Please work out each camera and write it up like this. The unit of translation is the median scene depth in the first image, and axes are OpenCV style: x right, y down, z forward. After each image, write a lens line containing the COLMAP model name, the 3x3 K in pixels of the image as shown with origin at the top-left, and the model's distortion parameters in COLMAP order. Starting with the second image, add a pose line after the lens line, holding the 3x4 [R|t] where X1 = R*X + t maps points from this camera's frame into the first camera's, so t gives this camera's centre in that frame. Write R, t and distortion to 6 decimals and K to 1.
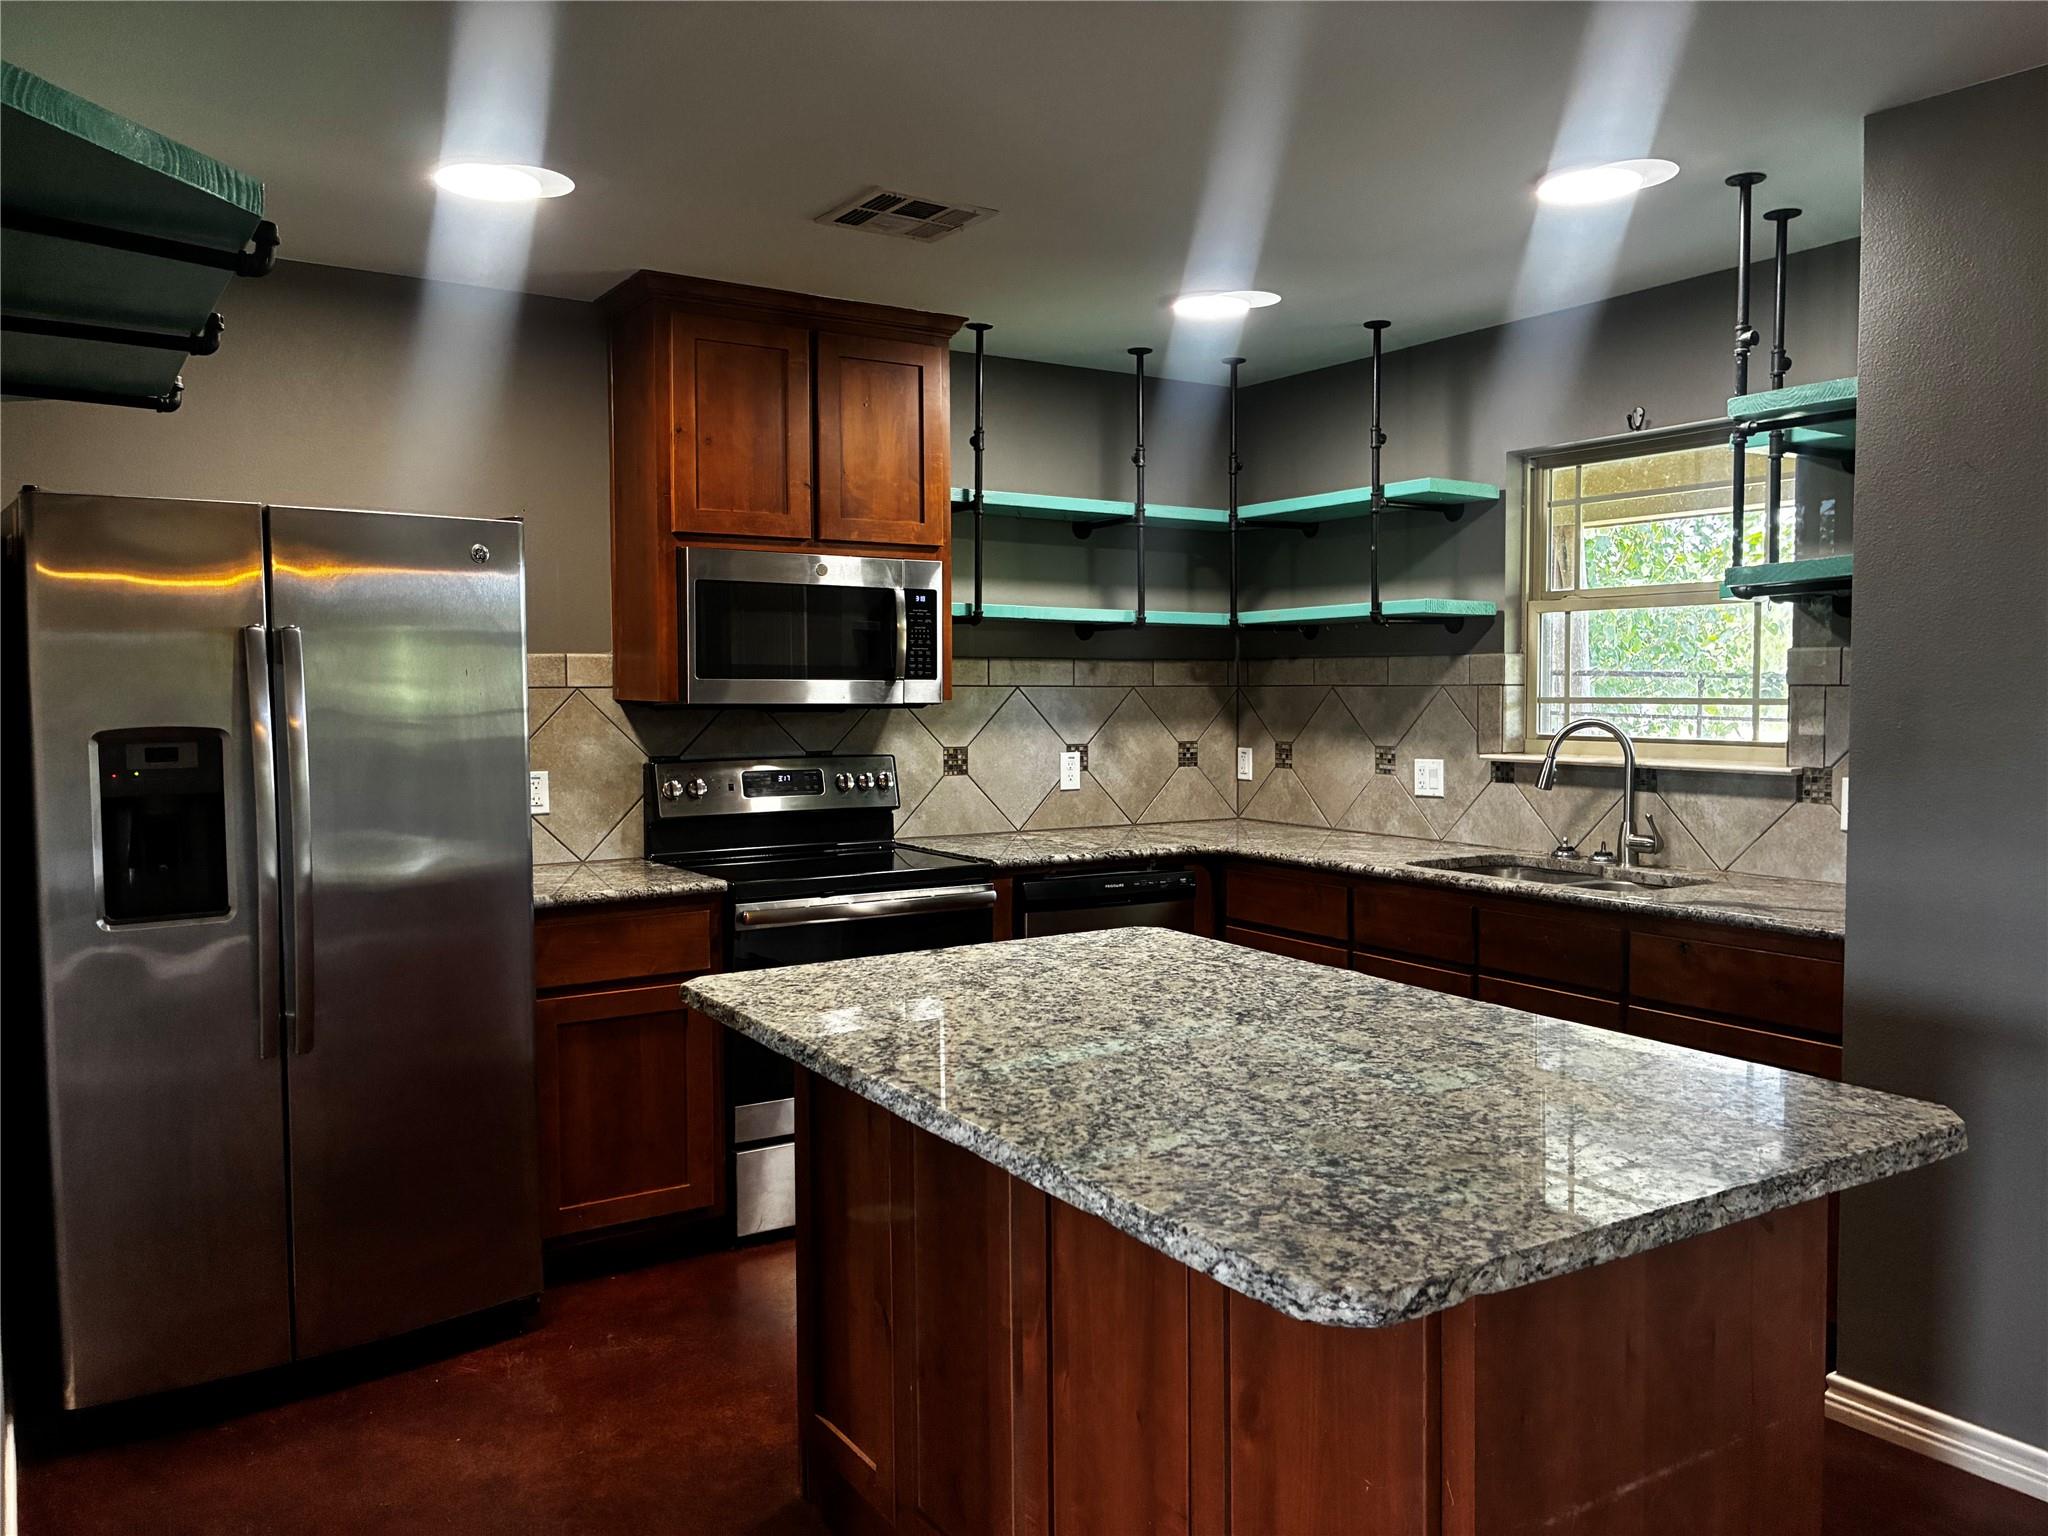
lens RADIAL K [[1585.0, 0, 1040.4], [0, 1585.0, 758.9], [0, 0, 1]] dist [0.044099, -0.042160]
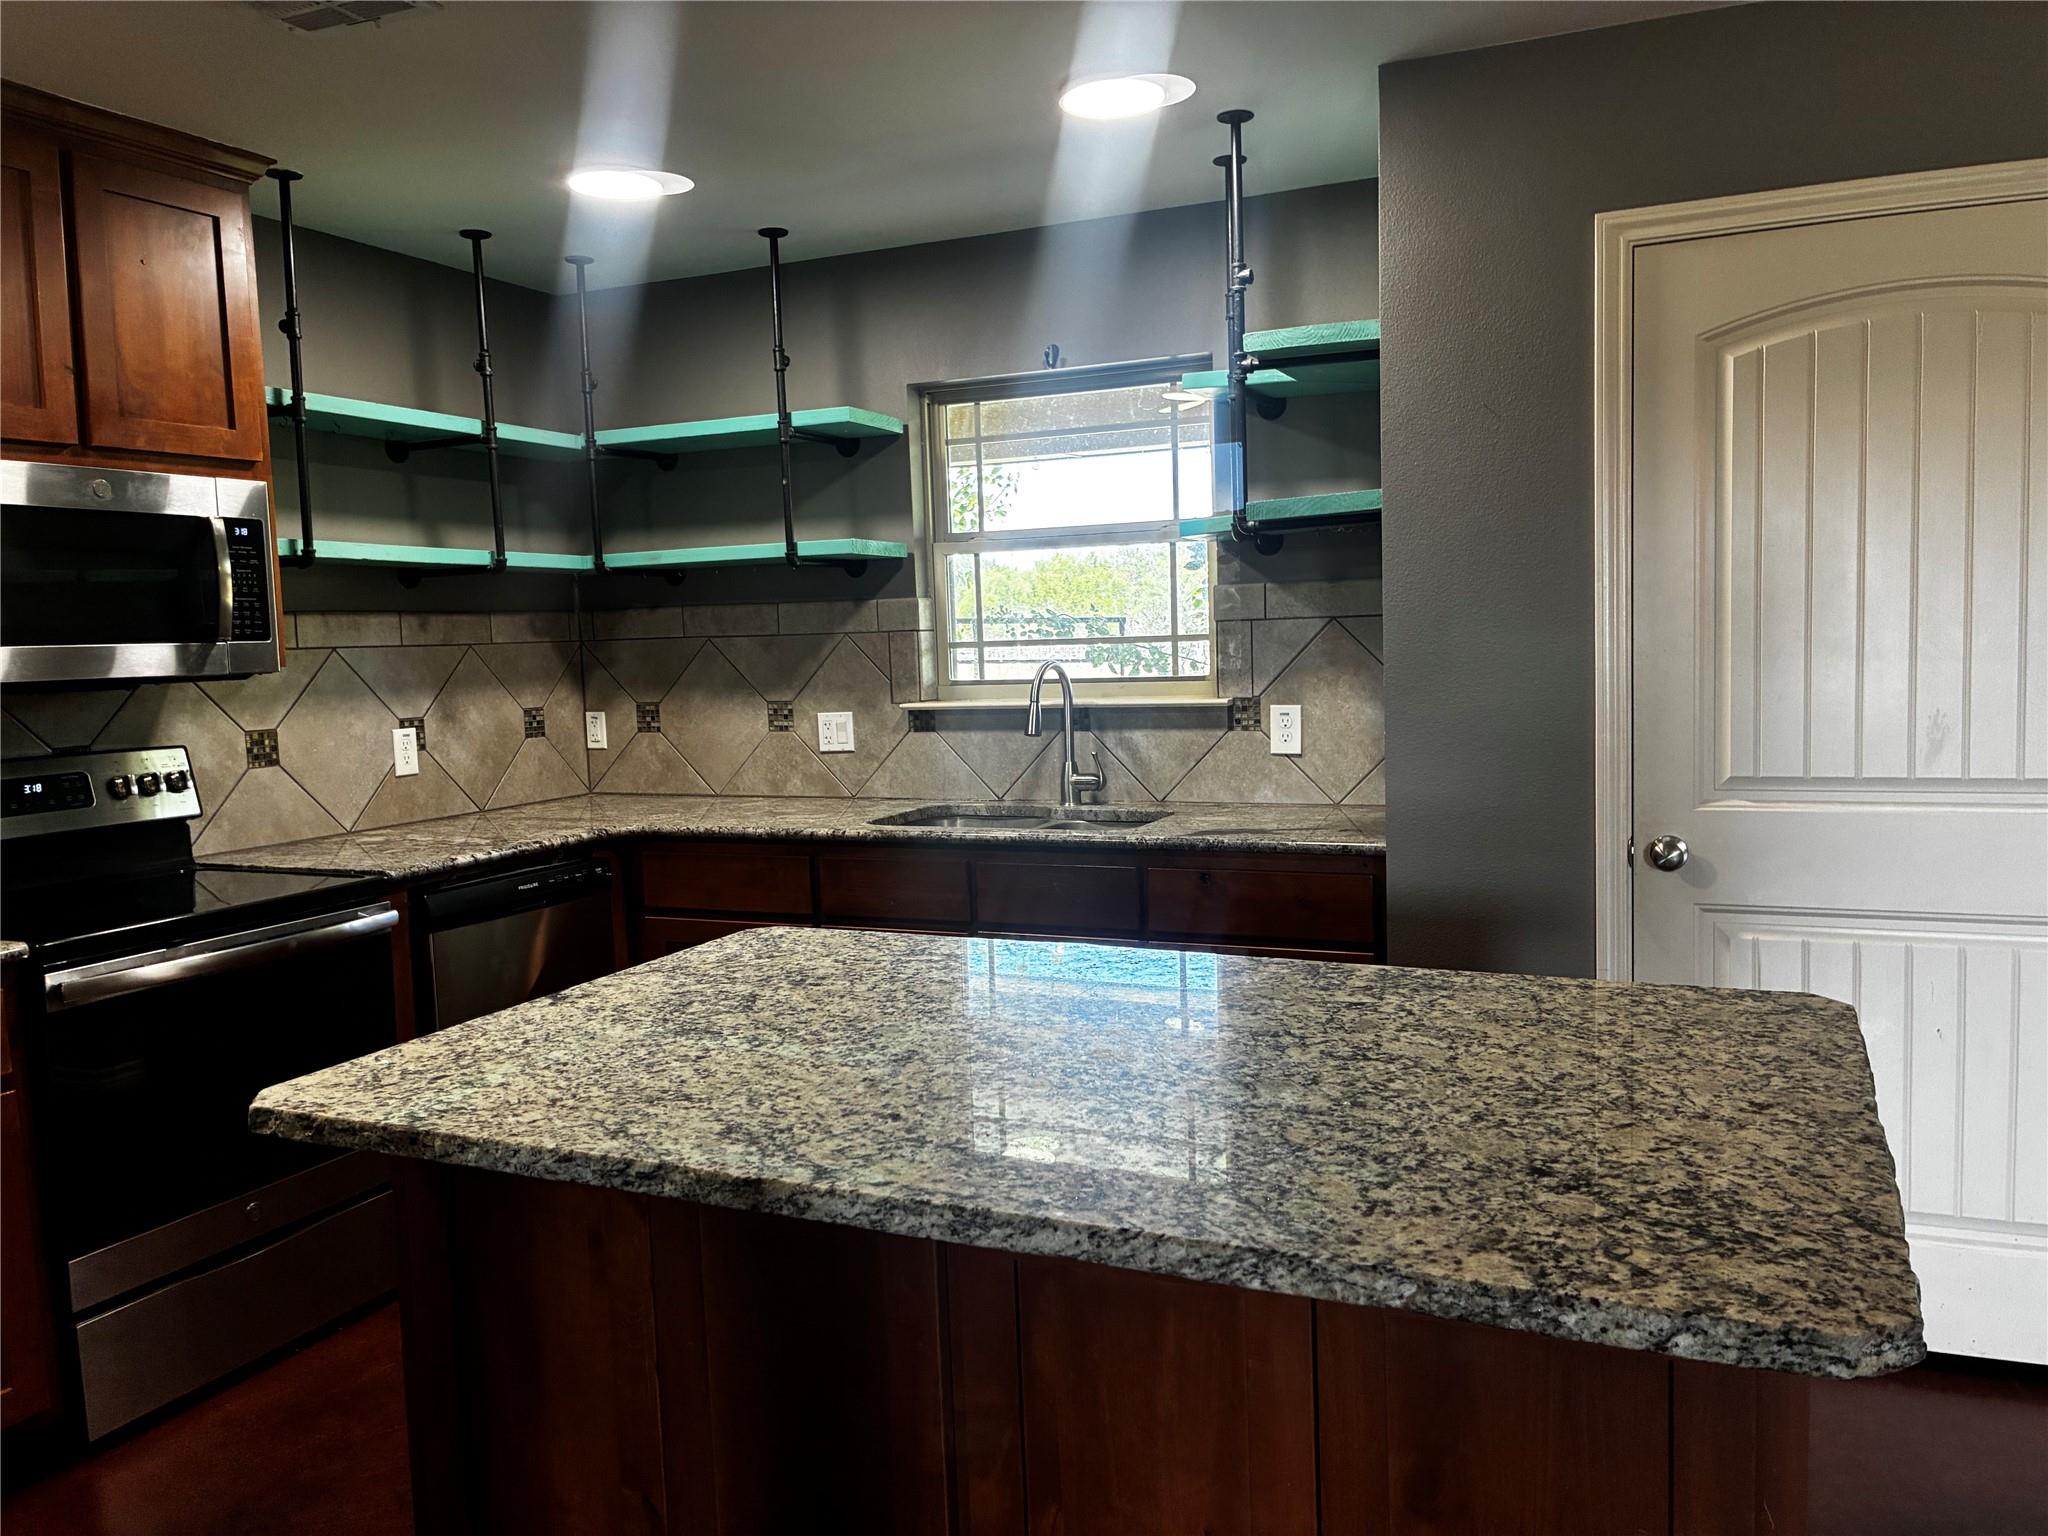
lens RADIAL K [[1585.0, 0, 1062.8], [0, 1585.0, 758.3], [0, 0, 1]] dist [0.044099, -0.042160]
pose [[0.834538, -0.071384, 0.546306, -0.176388], [0.057660, 0.997442, 0.042251, -0.004901], [-0.547925, -0.003760, 0.836519, 0.164242]]
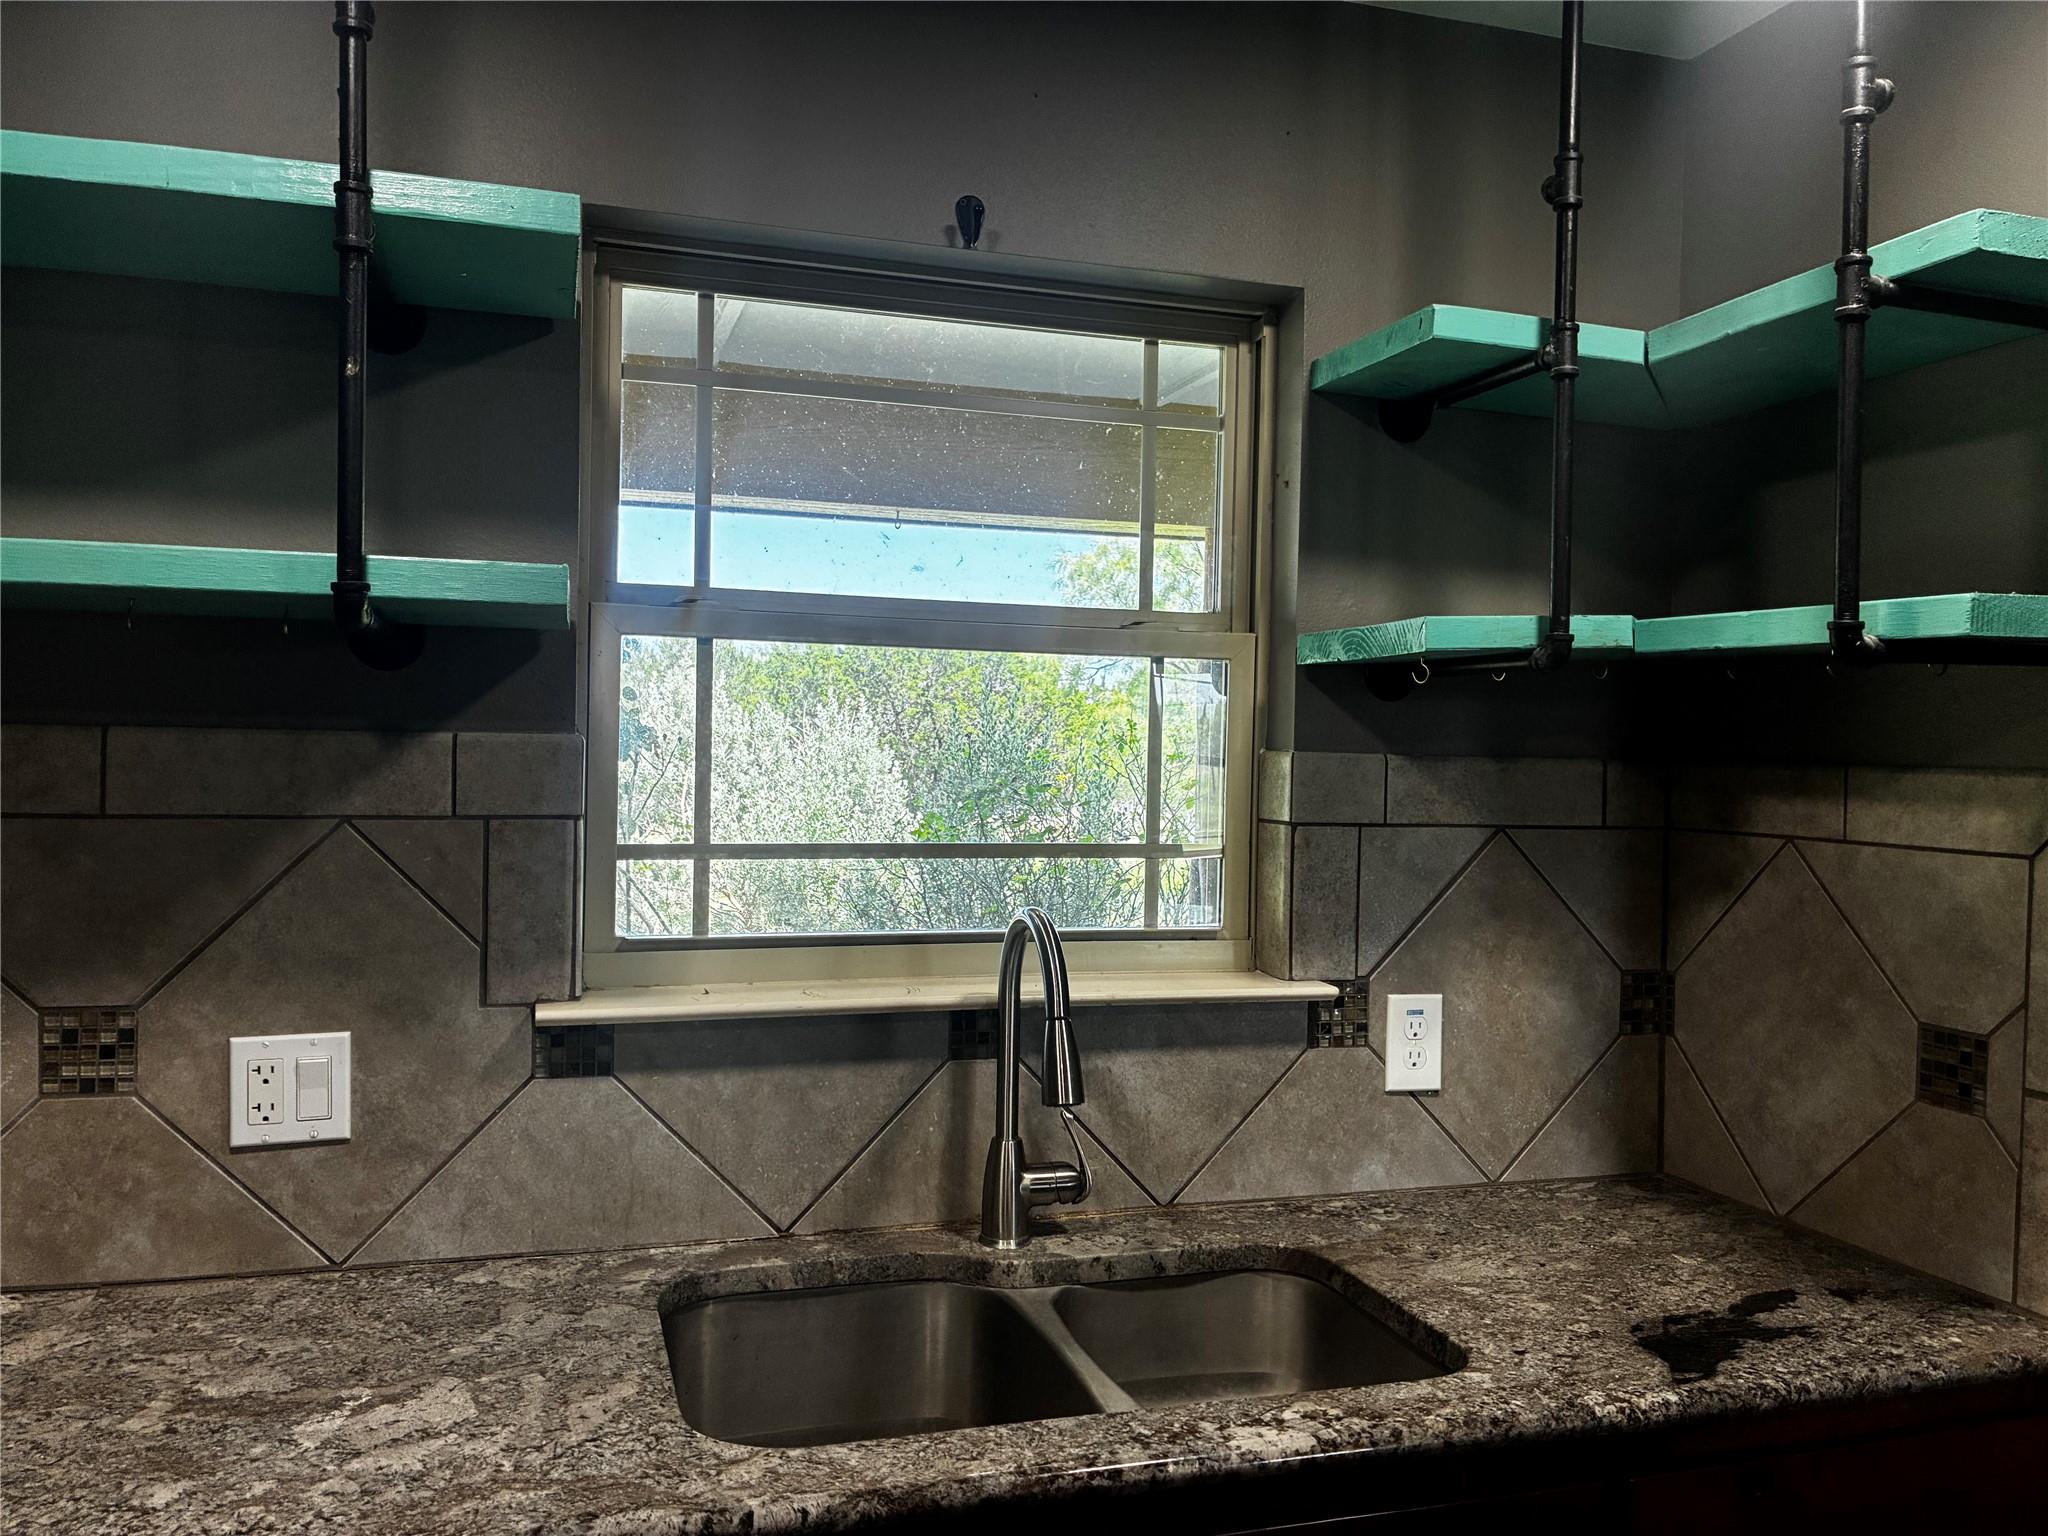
lens RADIAL K [[1585.0, 0, 1065.3], [0, 1585.0, 750.9], [0, 0, 1]] dist [0.044099, -0.042160]
pose [[0.277600, 0.010334, 0.960641, -0.042574], [0.024047, 0.999554, -0.017702, -0.056764], [-0.960396, 0.028015, 0.277227, 0.845179]]
